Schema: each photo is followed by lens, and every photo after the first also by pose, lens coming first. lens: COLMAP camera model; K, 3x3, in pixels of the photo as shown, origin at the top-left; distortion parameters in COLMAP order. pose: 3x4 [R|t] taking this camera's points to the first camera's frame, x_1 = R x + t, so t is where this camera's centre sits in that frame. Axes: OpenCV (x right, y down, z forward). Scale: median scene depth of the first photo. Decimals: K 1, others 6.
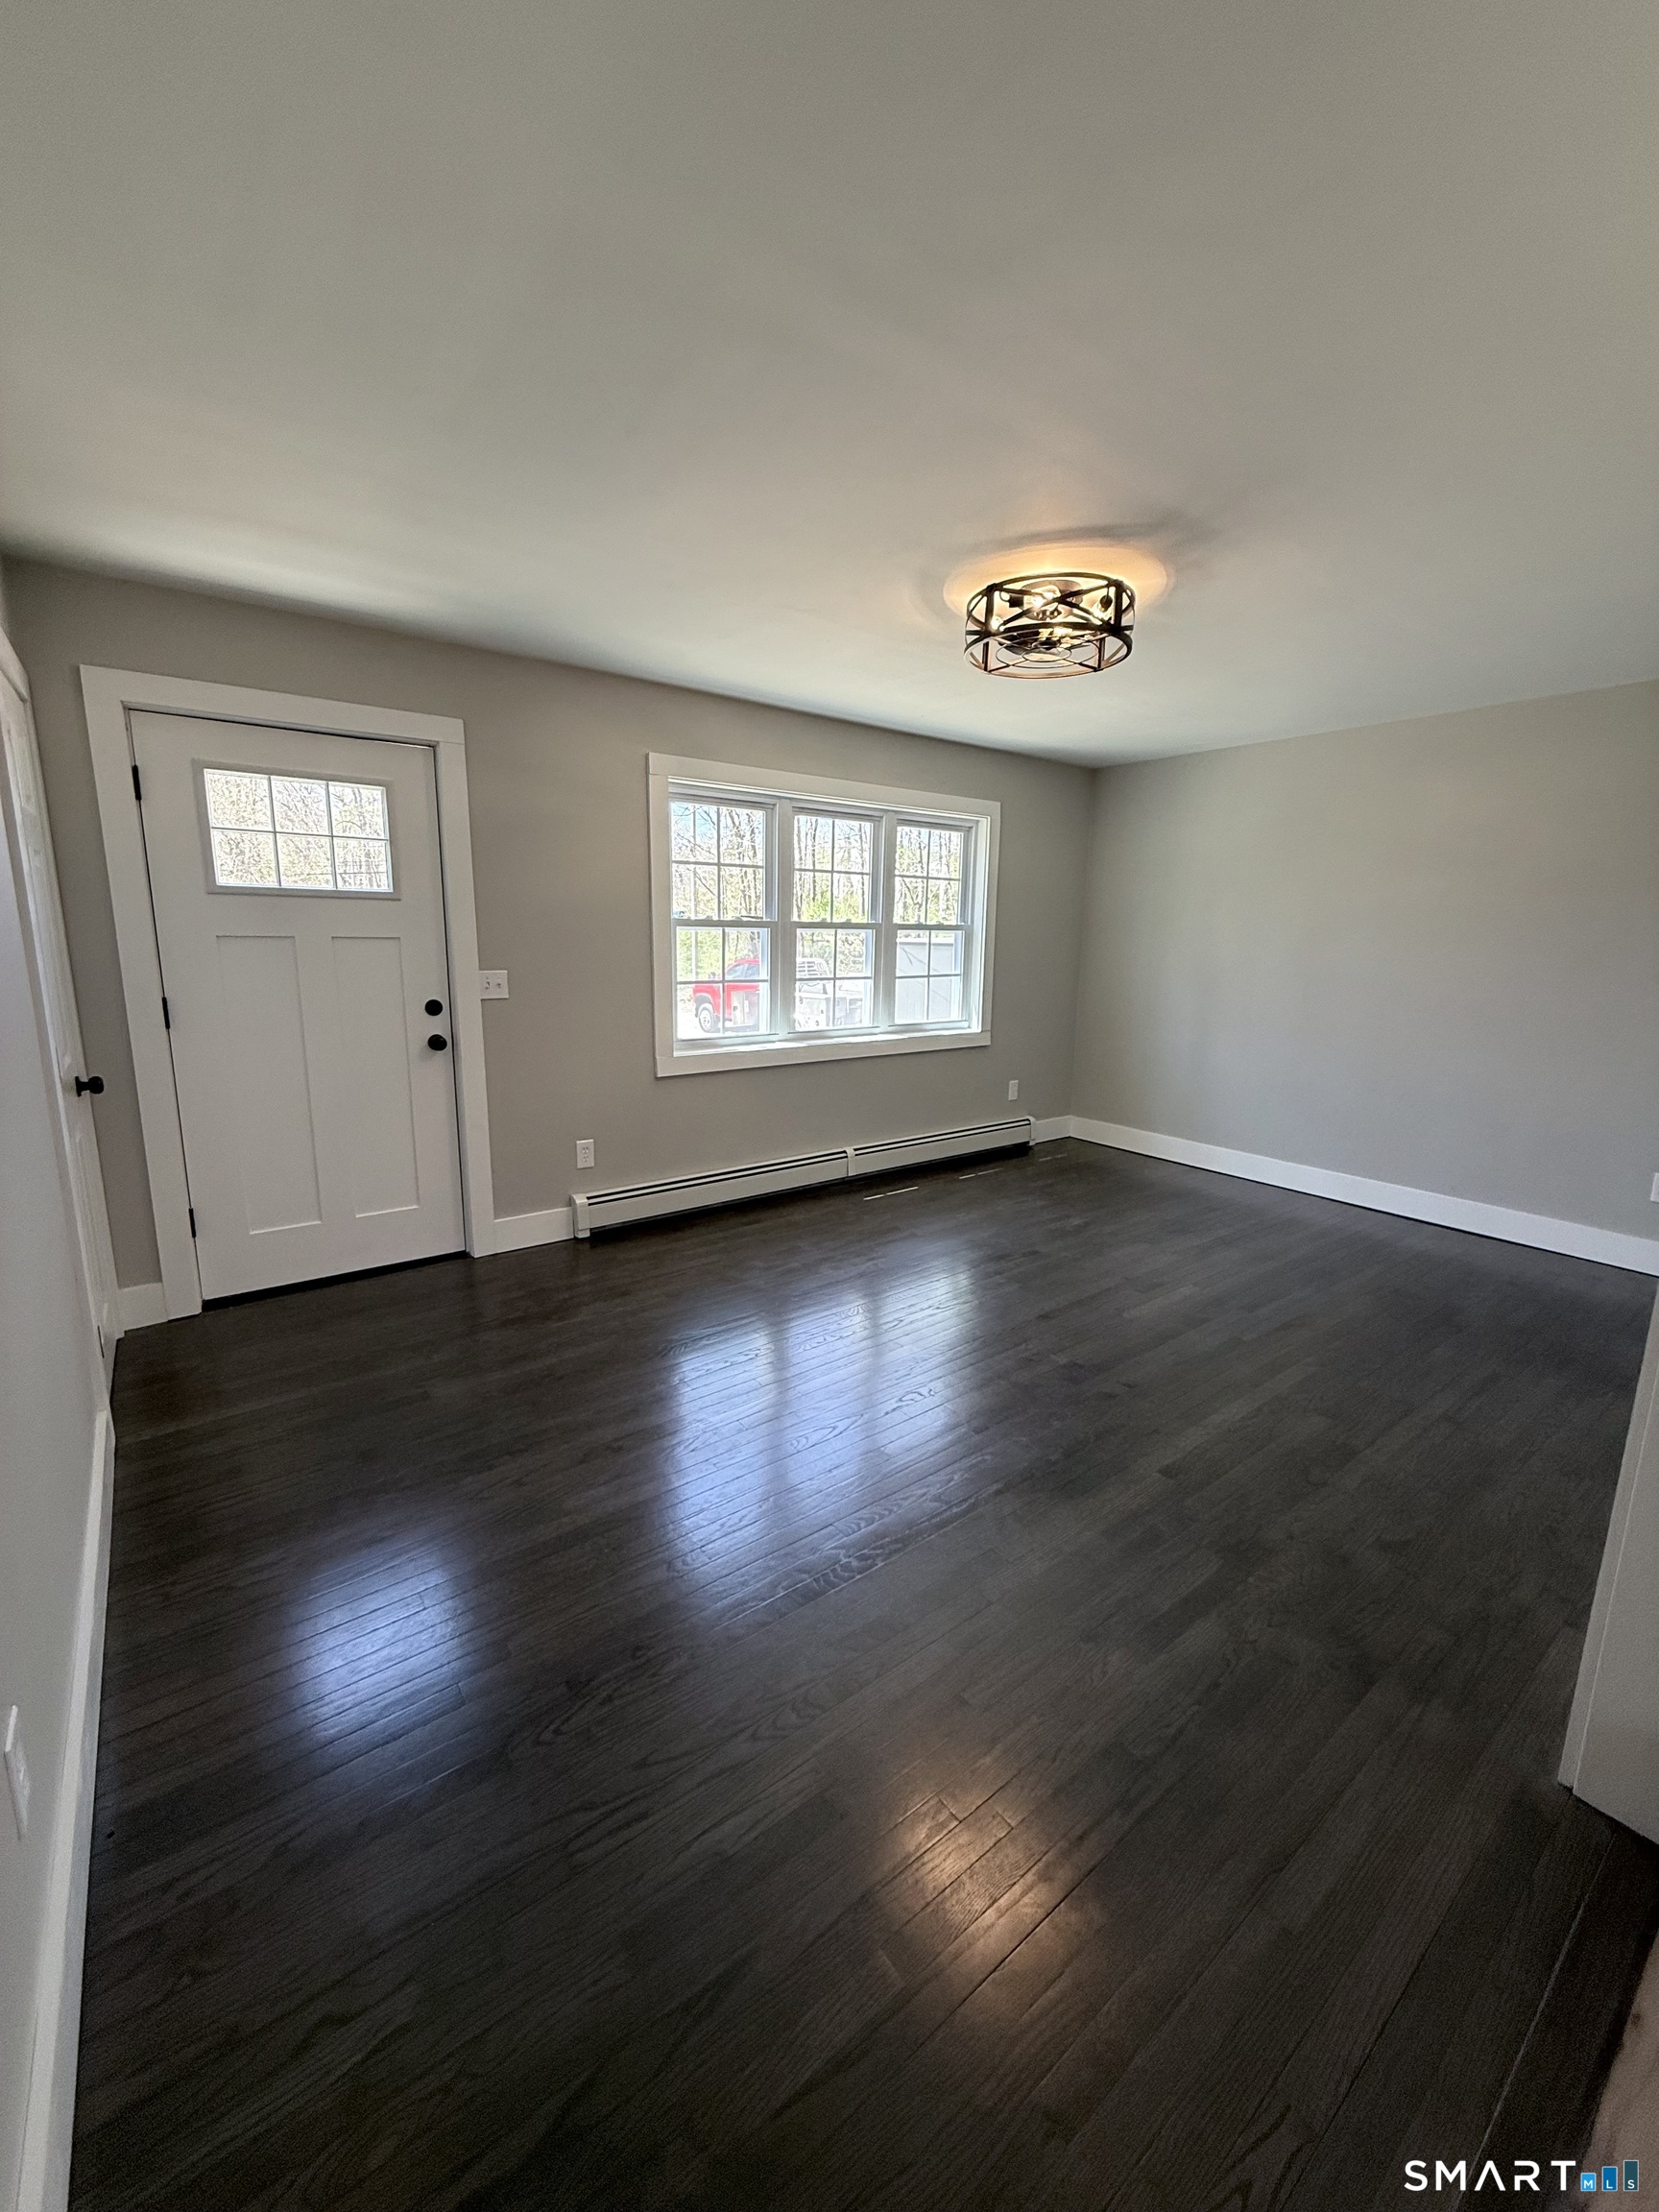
lens RADIAL K [[901.9, 0, 829.5], [0, 901.9, 1106.0], [0, 0, 1]] dist [-0.001944, -0.000124]
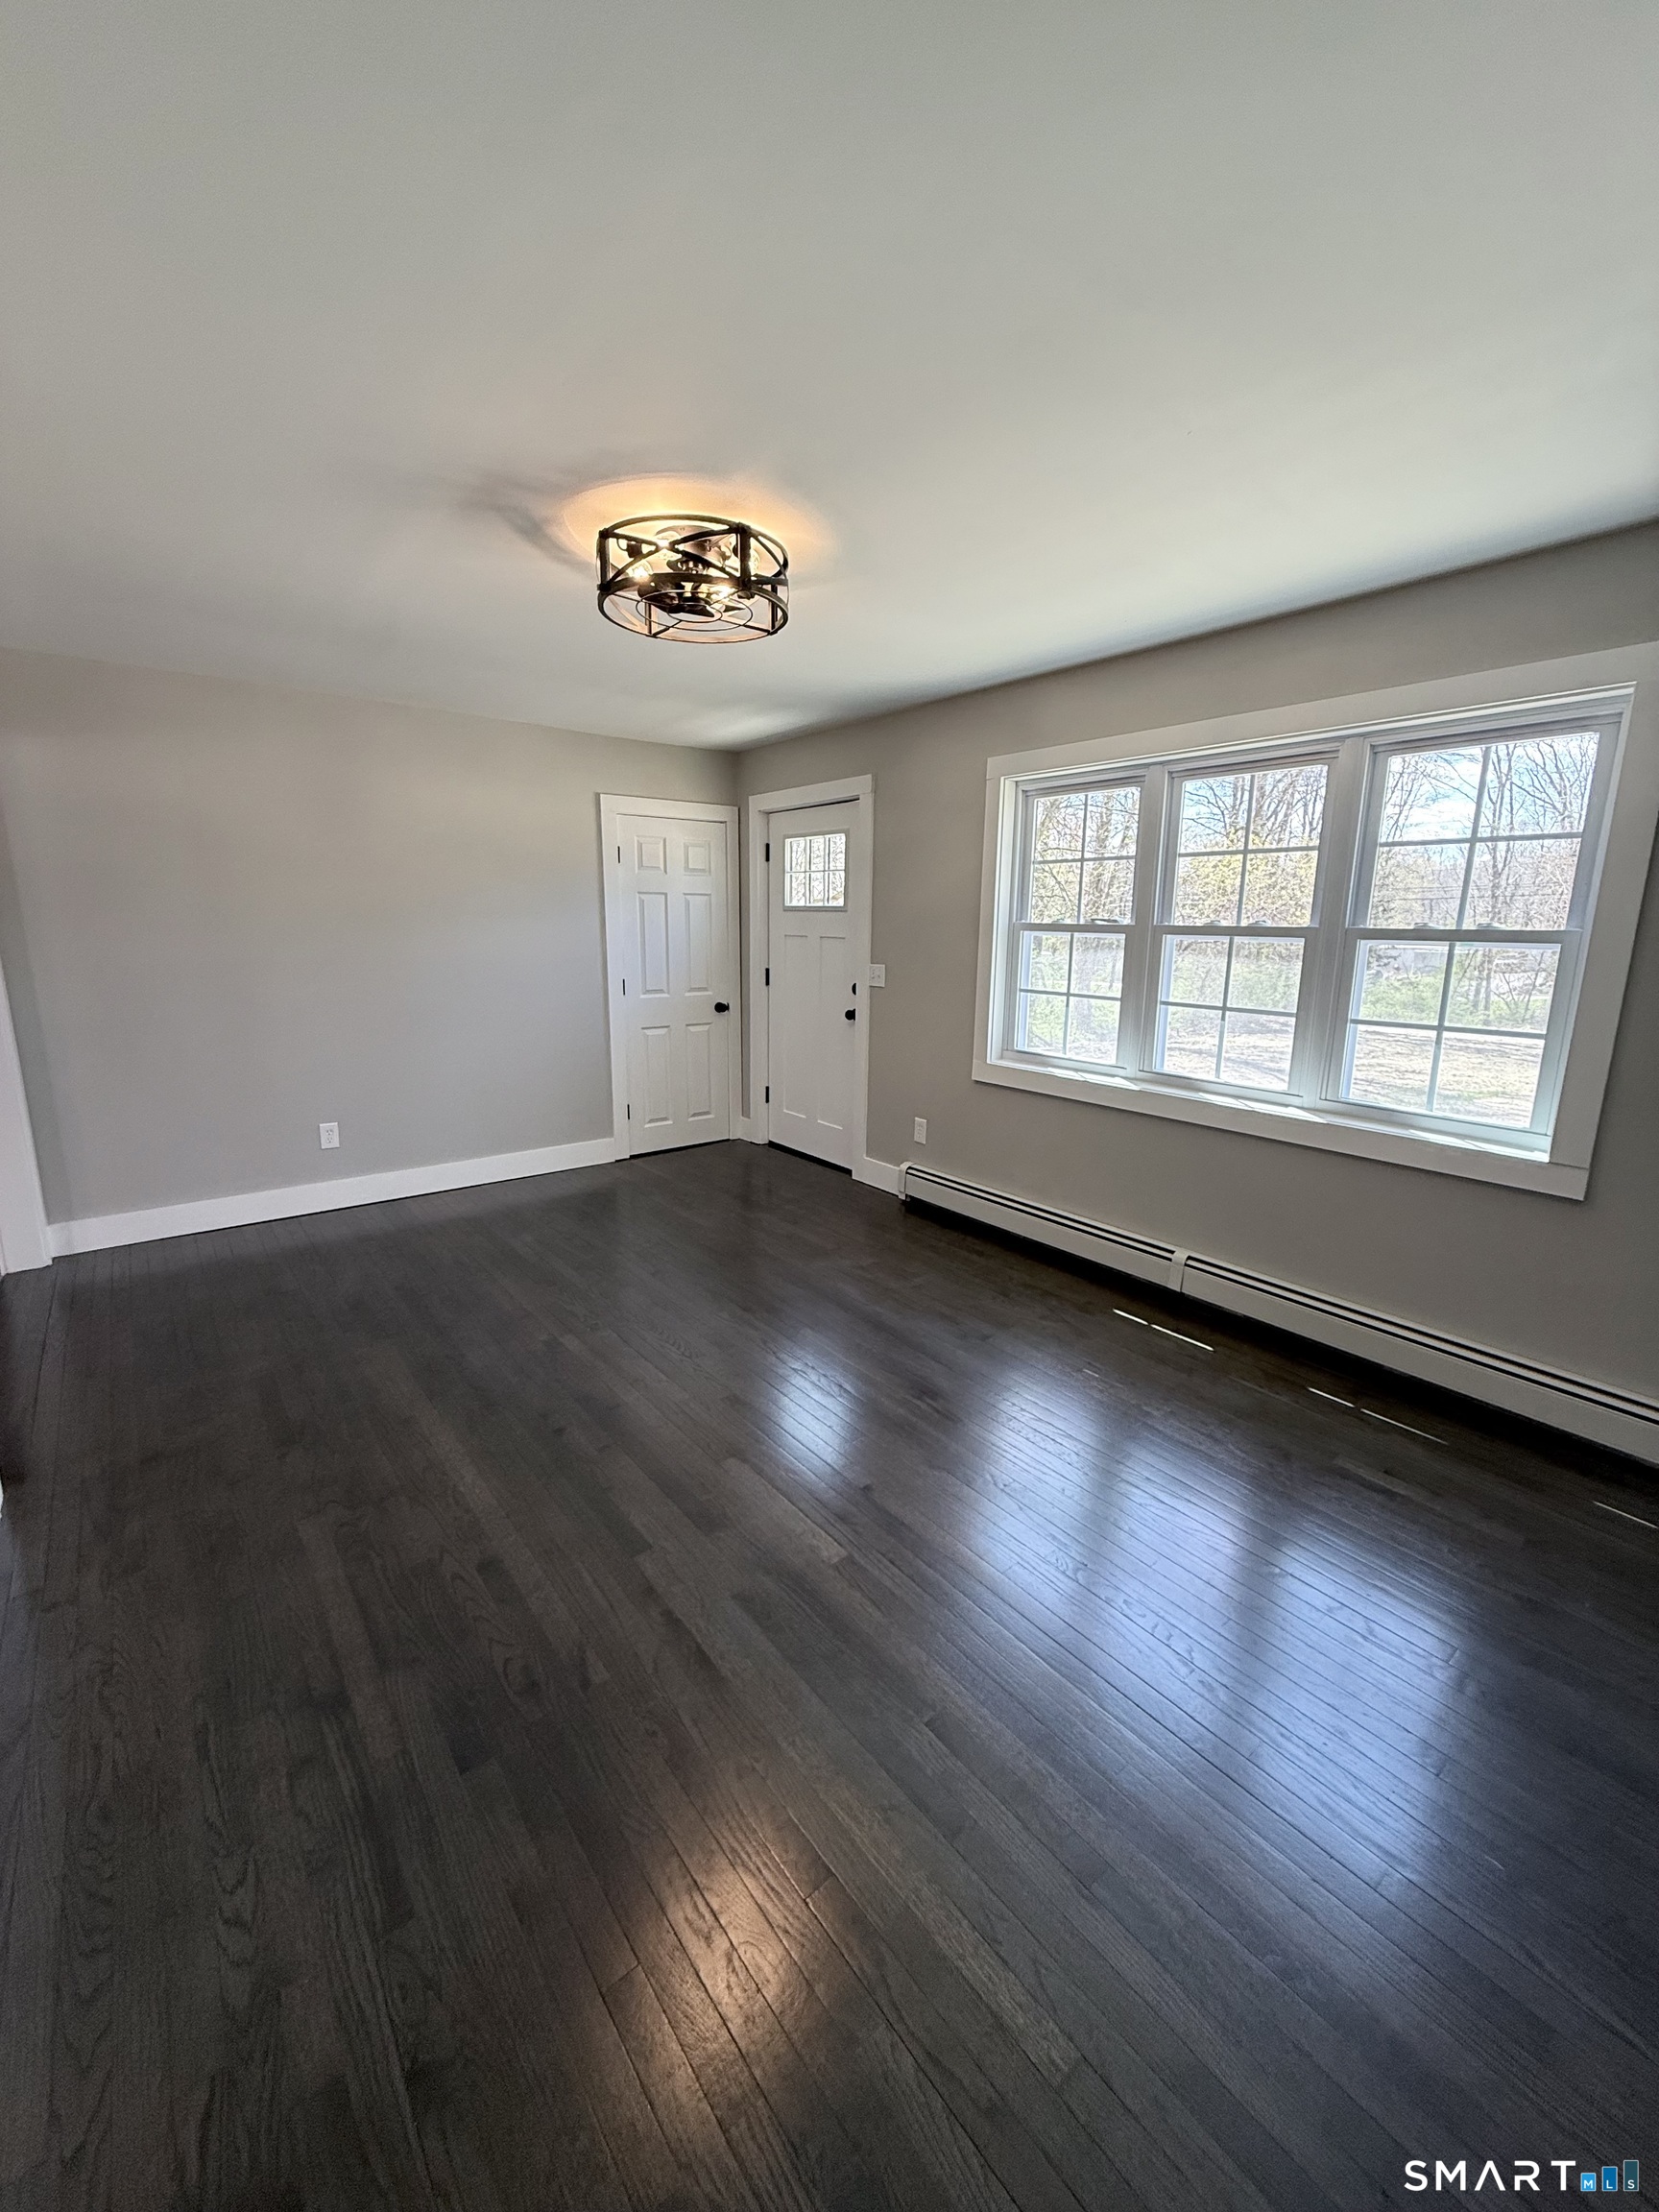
lens RADIAL K [[882.3, 0, 832.0], [0, 882.3, 1118.2], [0, 0, 1]] dist [-0.002348, -0.000146]
pose [[0.002035, 0.194612, -0.980878, 0.792468], [-0.218318, 0.957305, 0.189482, -0.144127], [0.975876, 0.213758, 0.044436, 0.812537]]
